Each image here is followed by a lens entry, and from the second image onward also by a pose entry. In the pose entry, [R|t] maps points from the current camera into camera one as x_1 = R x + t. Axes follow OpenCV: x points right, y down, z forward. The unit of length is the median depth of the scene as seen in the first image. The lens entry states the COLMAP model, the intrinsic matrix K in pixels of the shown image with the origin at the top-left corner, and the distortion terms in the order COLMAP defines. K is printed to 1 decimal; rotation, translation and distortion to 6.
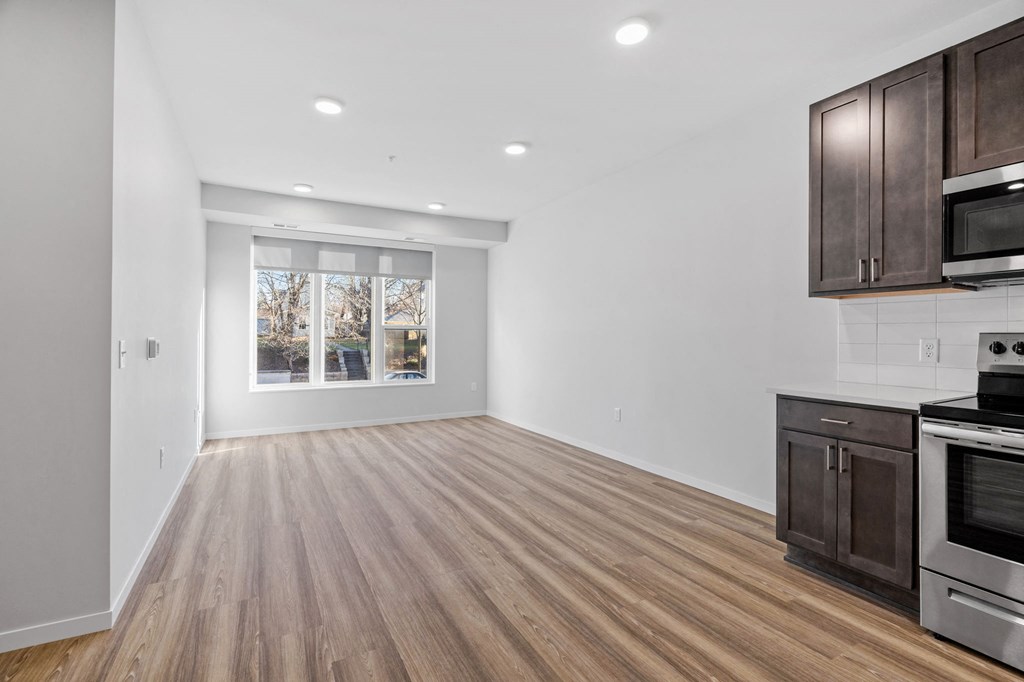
lens RADIAL K [[443.7, 0, 496.6], [0, 443.7, 334.7], [0, 0, 1]] dist [-0.000573, -0.000007]
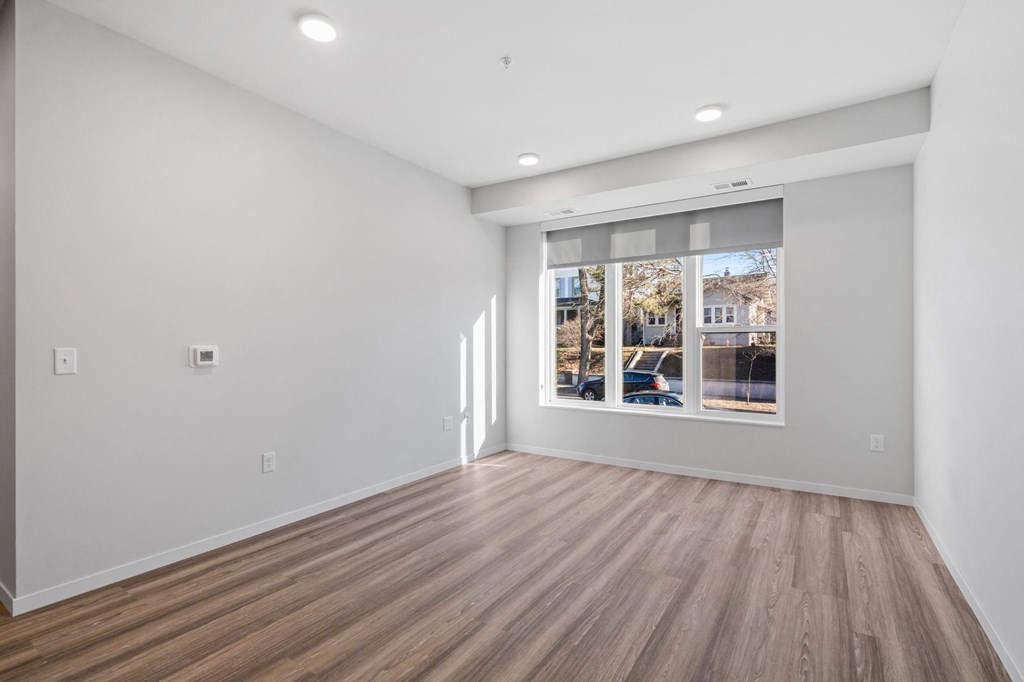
lens RADIAL K [[468.7, 0, 511.4], [0, 468.7, 336.7], [0, 0, 1]] dist [-0.000086, -0.000195]
pose [[0.524723, -0.016901, -0.851105, 0.224611], [0.003362, 0.999836, -0.017782, 0.005881], [0.851266, 0.006469, 0.524694, 0.444300]]
